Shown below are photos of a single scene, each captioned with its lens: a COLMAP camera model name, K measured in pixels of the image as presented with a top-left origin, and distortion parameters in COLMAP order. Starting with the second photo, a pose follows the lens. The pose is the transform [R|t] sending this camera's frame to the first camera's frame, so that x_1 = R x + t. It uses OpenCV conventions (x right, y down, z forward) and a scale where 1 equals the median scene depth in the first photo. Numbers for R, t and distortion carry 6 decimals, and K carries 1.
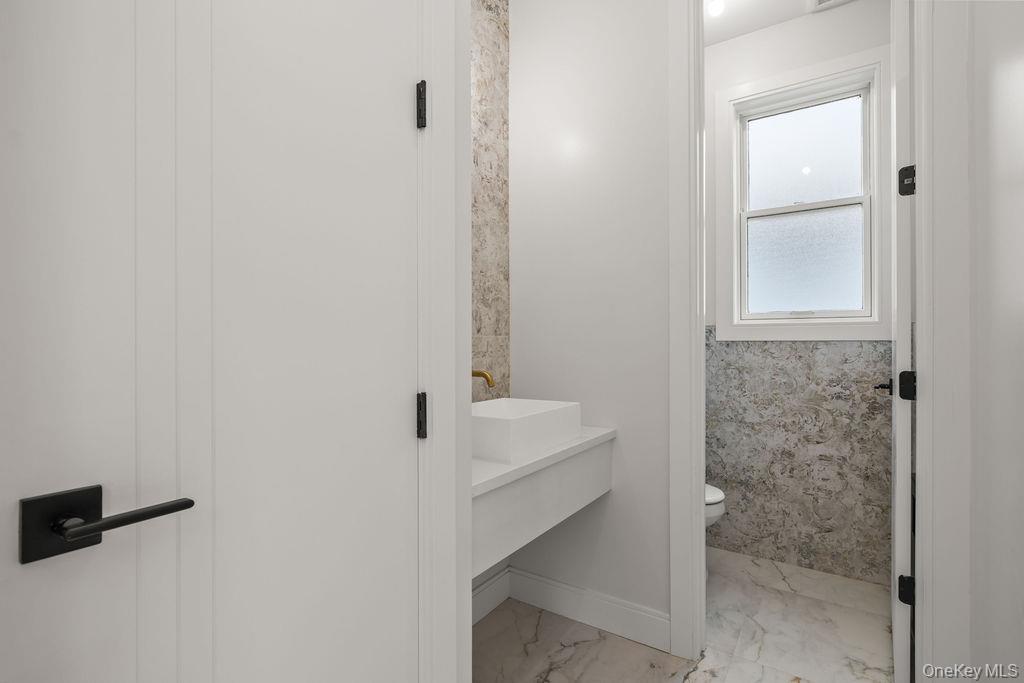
lens RADIAL K [[499.5, 0, 511.1], [0, 499.5, 339.3], [0, 0, 1]] dist [-0.003186, 0.000766]
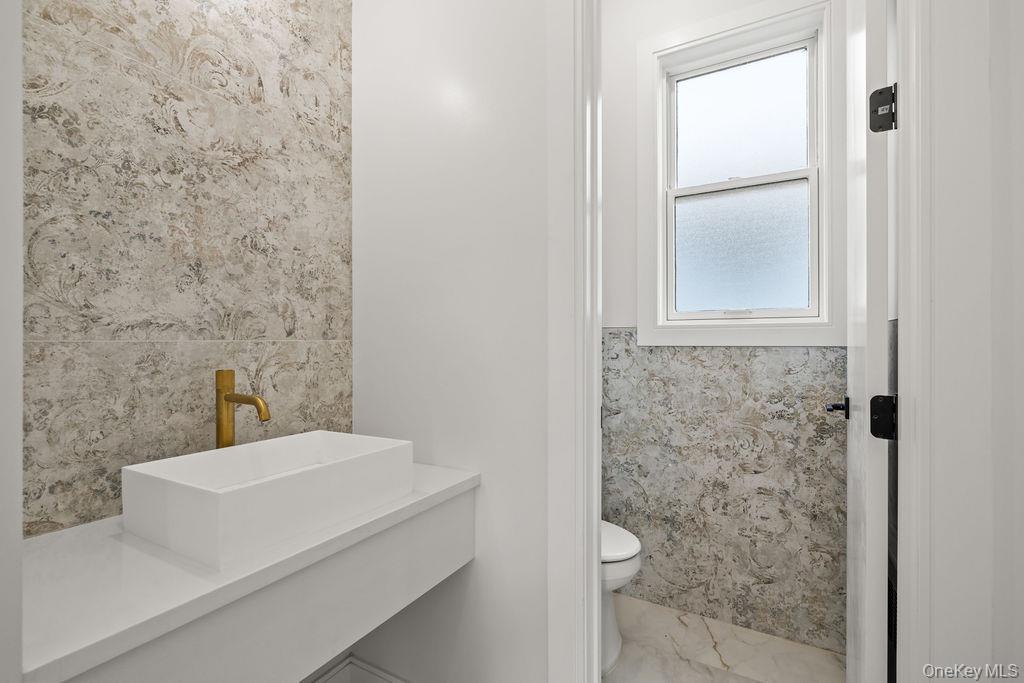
lens RADIAL K [[480.7, 0, 513.5], [0, 480.7, 340.1], [0, 0, 1]] dist [-0.001624, 0.000108]
pose [[0.996831, 0.001516, 0.079540, 0.168072], [-0.001439, 0.999998, -0.001032, -0.005932], [-0.079541, 0.000914, 0.996831, 0.266250]]
